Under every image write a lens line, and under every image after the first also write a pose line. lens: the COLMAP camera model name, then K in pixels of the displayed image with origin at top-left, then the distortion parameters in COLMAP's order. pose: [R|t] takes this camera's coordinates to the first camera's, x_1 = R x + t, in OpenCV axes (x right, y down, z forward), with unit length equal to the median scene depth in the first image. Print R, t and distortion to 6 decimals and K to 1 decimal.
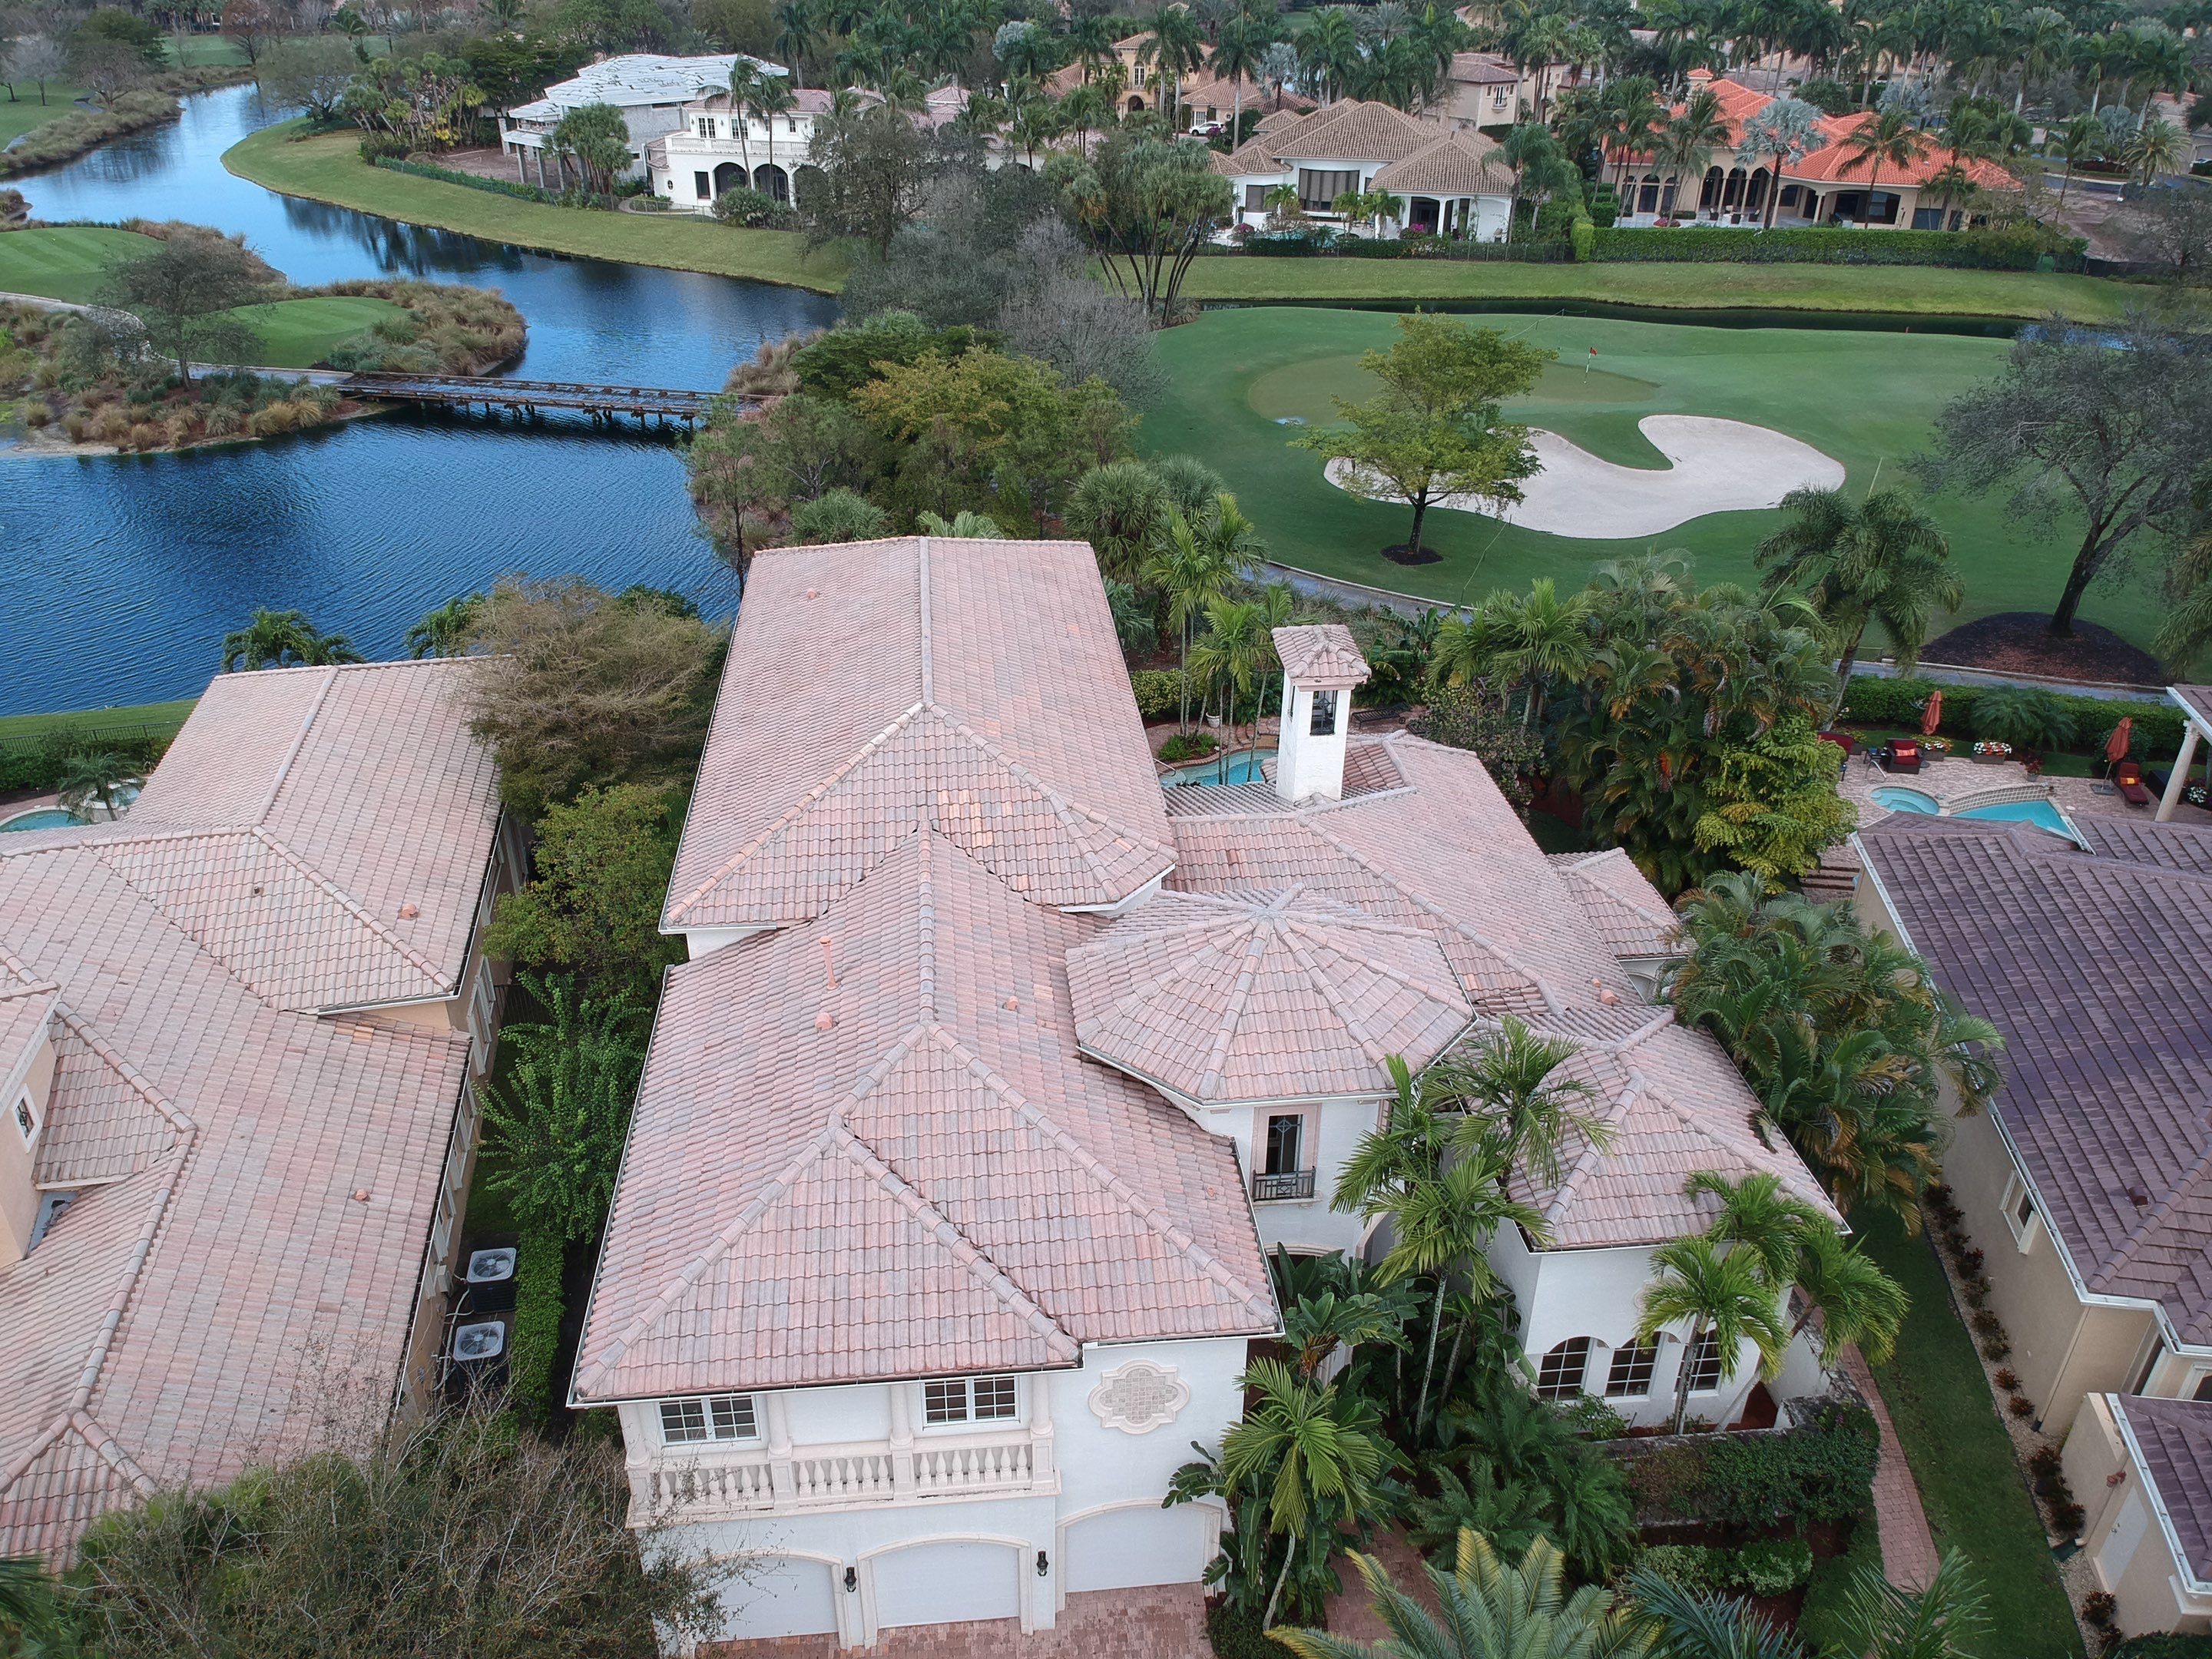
lens RADIAL K [[1578.3, 0, 1117.5], [0, 1578.3, 830.3], [0, 0, 1]] dist [0.057045, -0.094483]
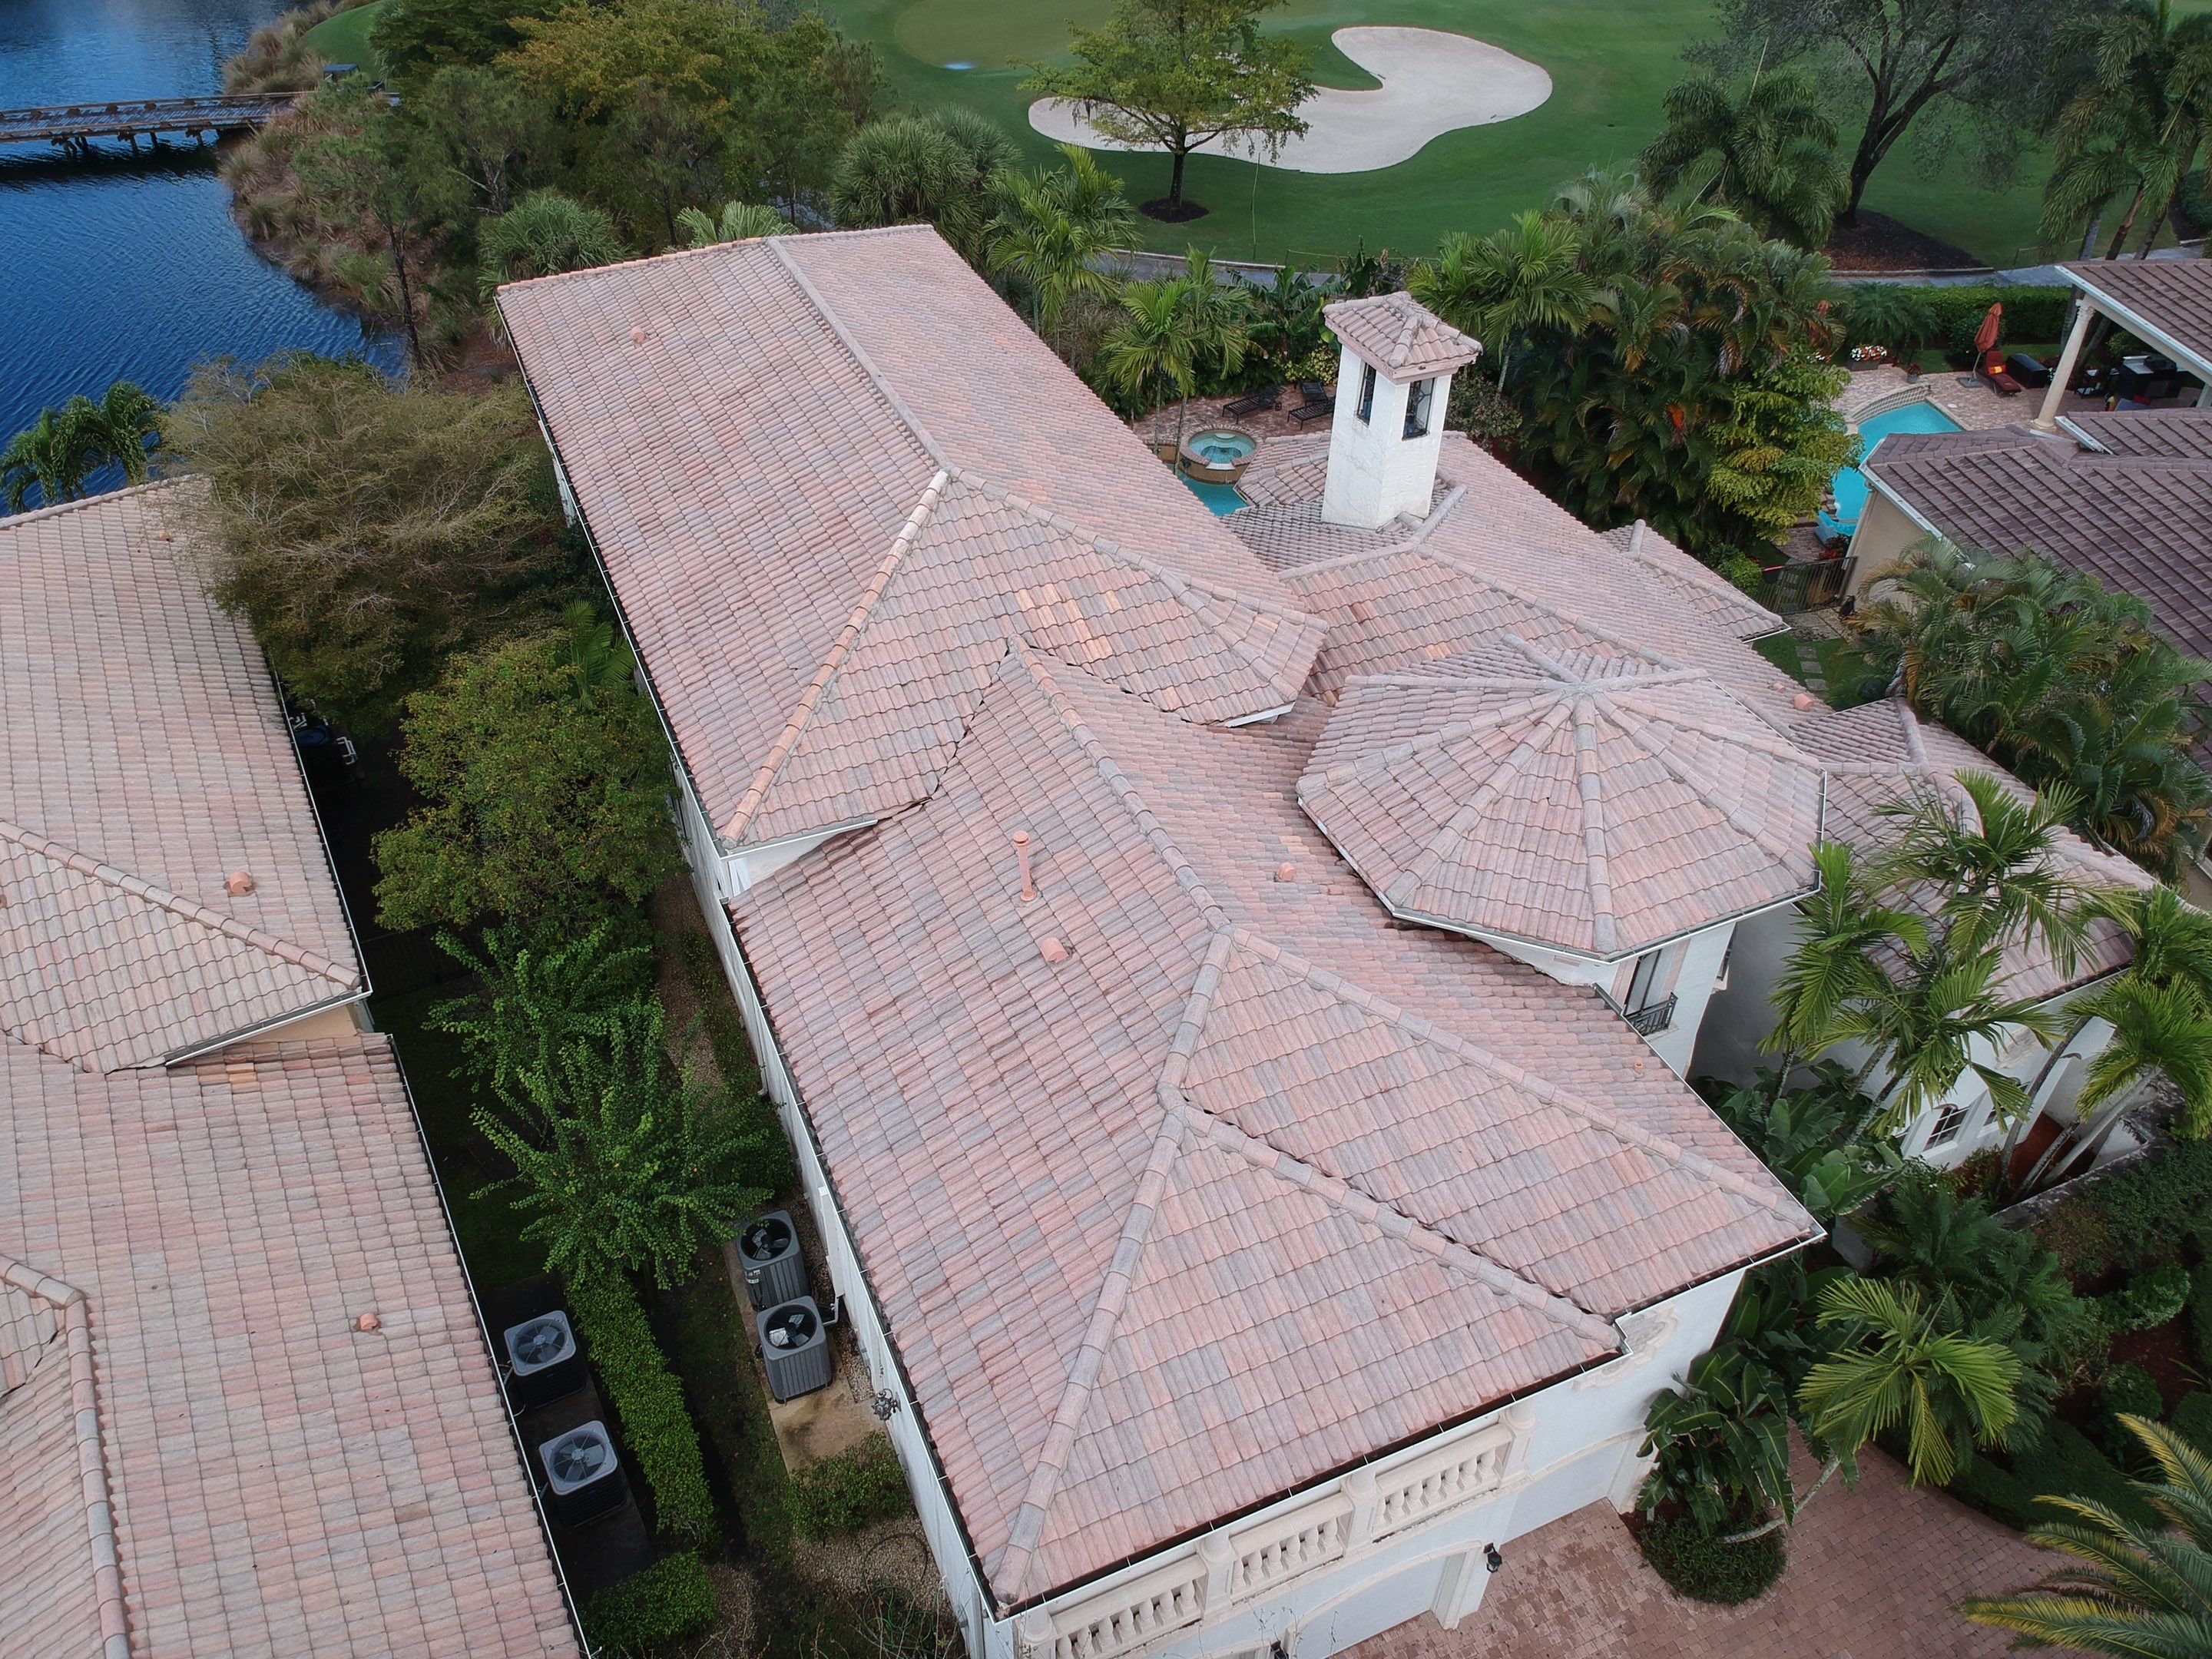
lens RADIAL K [[1578.3, 0, 1120.5], [0, 1578.3, 830.8], [0, 0, 1]] dist [0.057045, -0.094483]
pose [[0.953126, -0.195452, 0.230976, -0.197953], [0.149177, 0.967690, 0.203278, -0.045161], [-0.263244, -0.159293, 0.951487, 0.208391]]
